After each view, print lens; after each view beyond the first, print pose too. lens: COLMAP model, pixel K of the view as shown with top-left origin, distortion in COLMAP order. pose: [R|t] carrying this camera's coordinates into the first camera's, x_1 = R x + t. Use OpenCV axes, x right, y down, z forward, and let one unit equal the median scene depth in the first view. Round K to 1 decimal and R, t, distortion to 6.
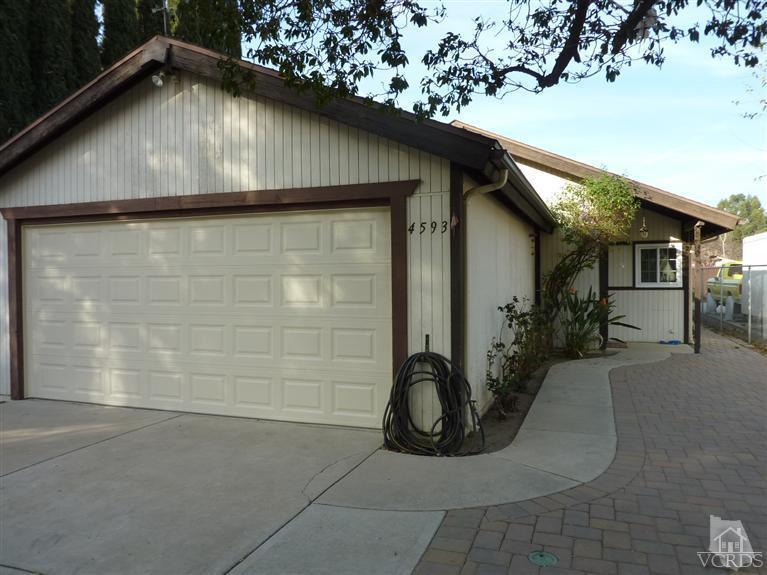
lens RADIAL K [[583.6, 0, 383.5], [0, 583.6, 287.5], [0, 0, 1]] dist [-0.022080, -0.011488]
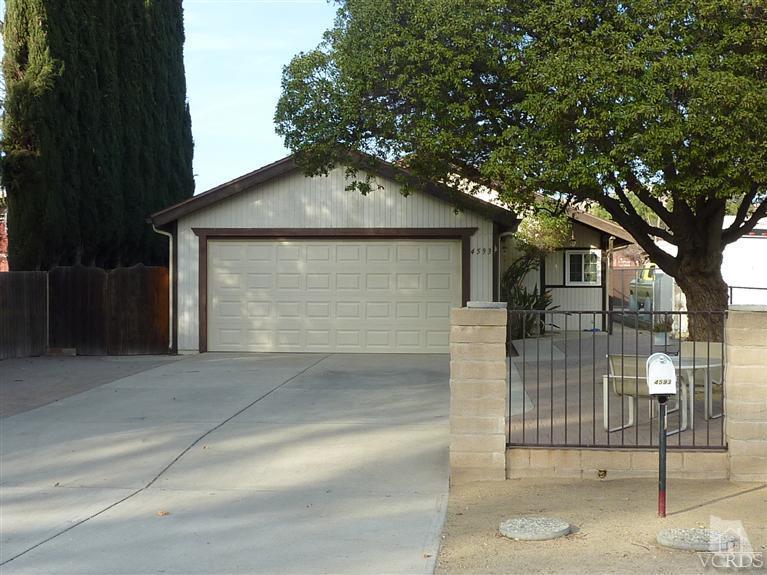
lens RADIAL K [[1101.1, 0, 383.5], [0, 1101.1, 287.5], [0, 0, 1]] dist [-0.012985, -0.015698]
pose [[0.964294, 0.007713, 0.264723, -0.640686], [-0.005762, 0.999950, -0.008143, 0.028825], [-0.264773, 0.006327, 0.964290, -1.320519]]
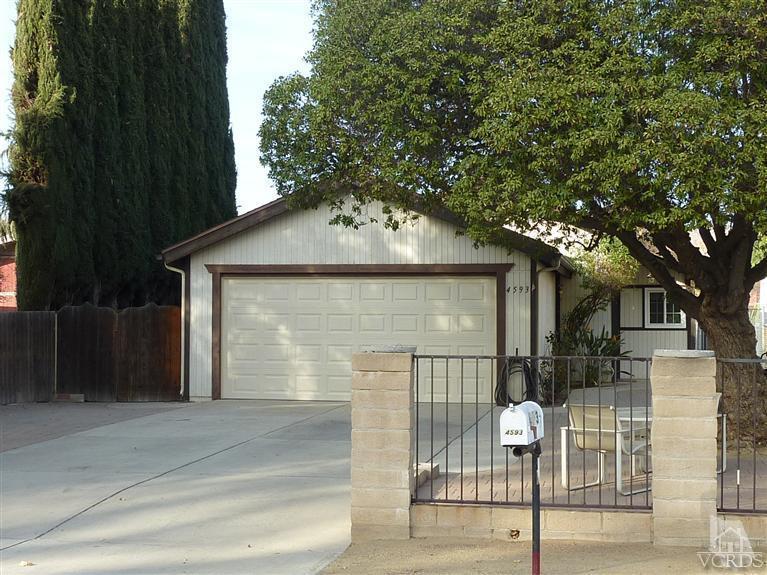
lens RADIAL K [[1236.3, 0, 383.5], [0, 1236.3, 287.5], [0, 0, 1]] dist [0.006471, -0.102621]
pose [[0.986721, 0.015466, 0.161686, -0.489553], [-0.008955, 0.999122, -0.040915, 0.027250], [-0.162177, 0.038924, 0.985994, -1.397178]]
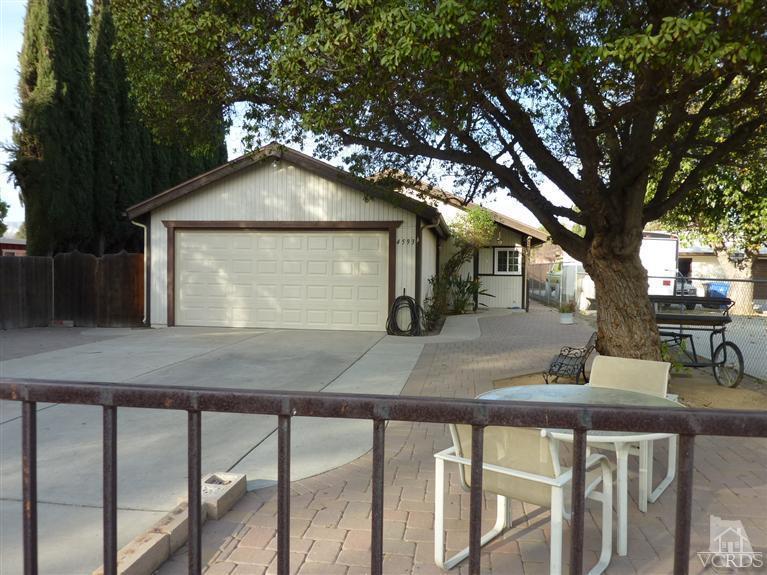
lens RADIAL K [[583.6, 0, 383.5], [0, 583.6, 287.5], [0, 0, 1]] dist [-0.022080, -0.011488]
pose [[0.978005, 0.014180, 0.208100, -0.245827], [-0.017080, 0.999780, 0.012149, 0.025953], [-0.207882, -0.015436, 0.978032, -0.627040]]
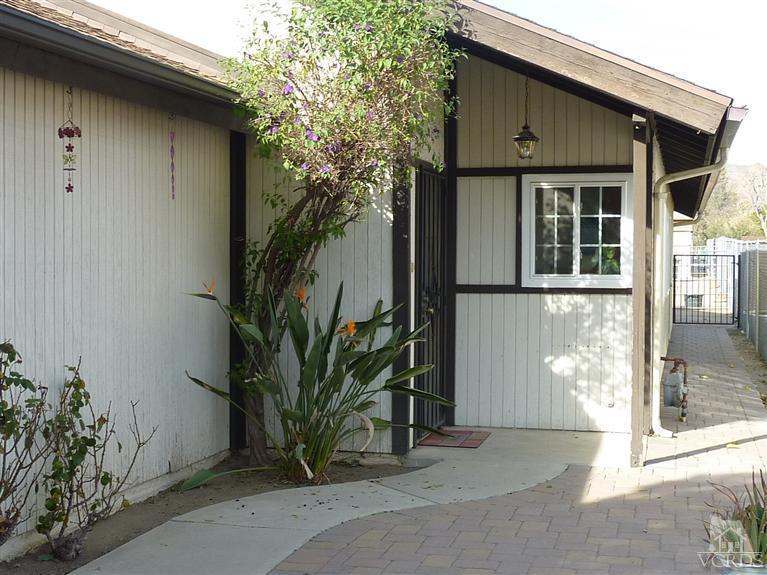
lens RADIAL K [[1236.3, 0, 383.5], [0, 1236.3, 287.5], [0, 0, 1]] dist [0.006471, -0.102621]
pose [[0.993579, 0.012219, 0.112477, 0.301836], [-0.013493, 0.999853, 0.010567, -0.008772], [-0.112331, -0.012017, 0.993598, 0.233307]]
